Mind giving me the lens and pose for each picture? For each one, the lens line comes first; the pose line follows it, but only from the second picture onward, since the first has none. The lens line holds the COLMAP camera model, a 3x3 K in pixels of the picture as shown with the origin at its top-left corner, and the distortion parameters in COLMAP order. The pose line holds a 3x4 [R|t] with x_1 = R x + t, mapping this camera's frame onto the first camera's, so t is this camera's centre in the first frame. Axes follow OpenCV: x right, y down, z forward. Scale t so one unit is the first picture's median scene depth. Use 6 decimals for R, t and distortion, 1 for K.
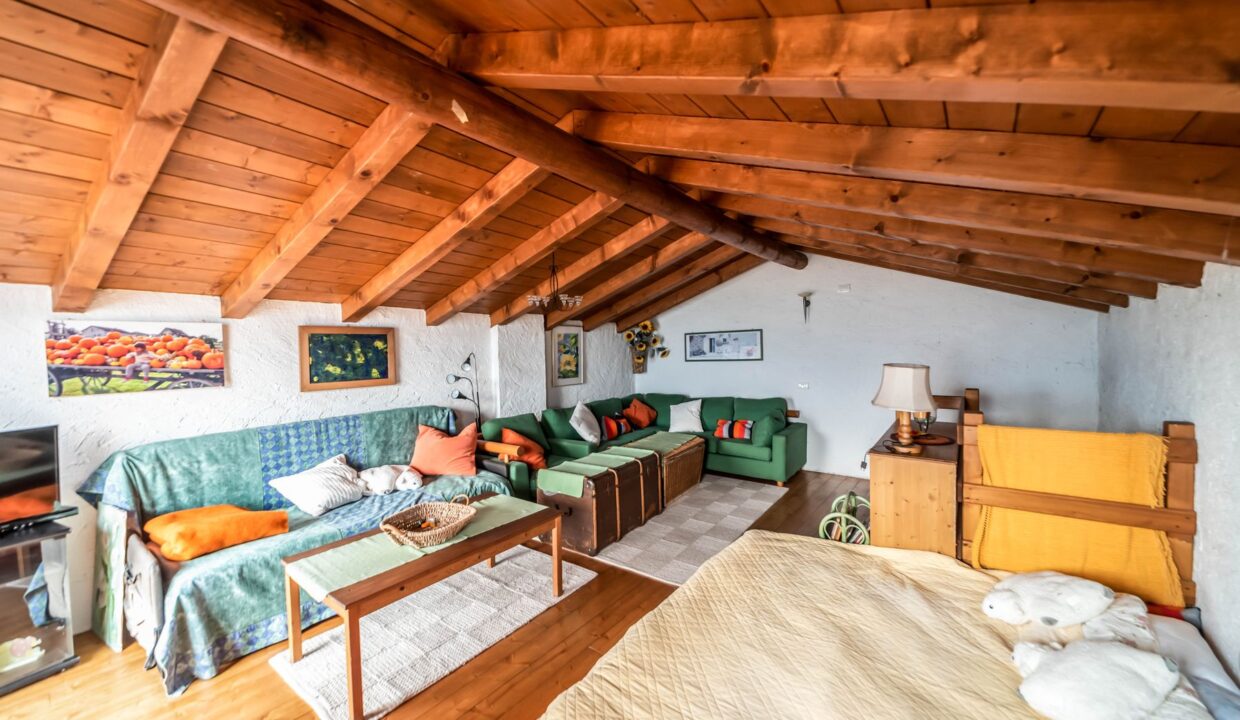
lens RADIAL K [[448.0, 0, 620.0], [0, 448.0, 360.0], [0, 0, 1]] dist [0.000654, 0.000056]
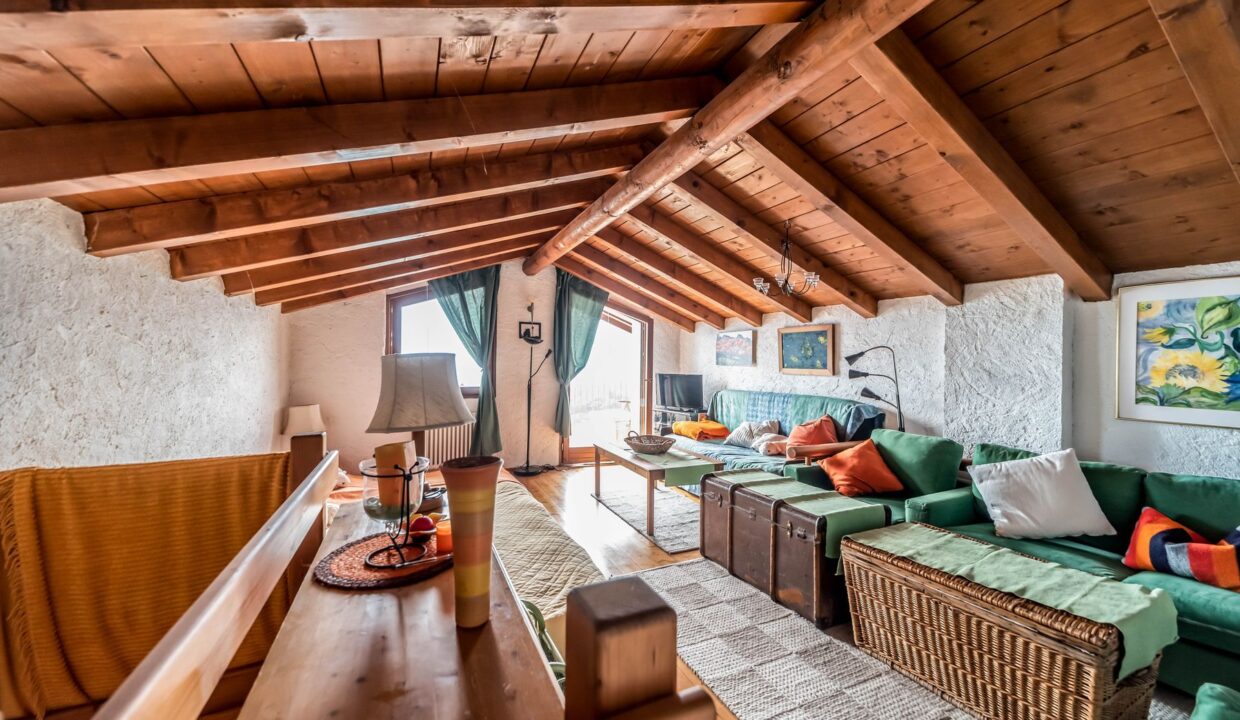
lens RADIAL K [[448.0, 0, 620.0], [0, 448.0, 360.0], [0, 0, 1]] dist [0.000654, 0.000056]
pose [[-0.472397, 0.020412, -0.881150, 0.739528], [-0.019169, 0.999257, 0.033425, -0.010373], [0.881178, 0.032681, -0.471655, 1.097338]]
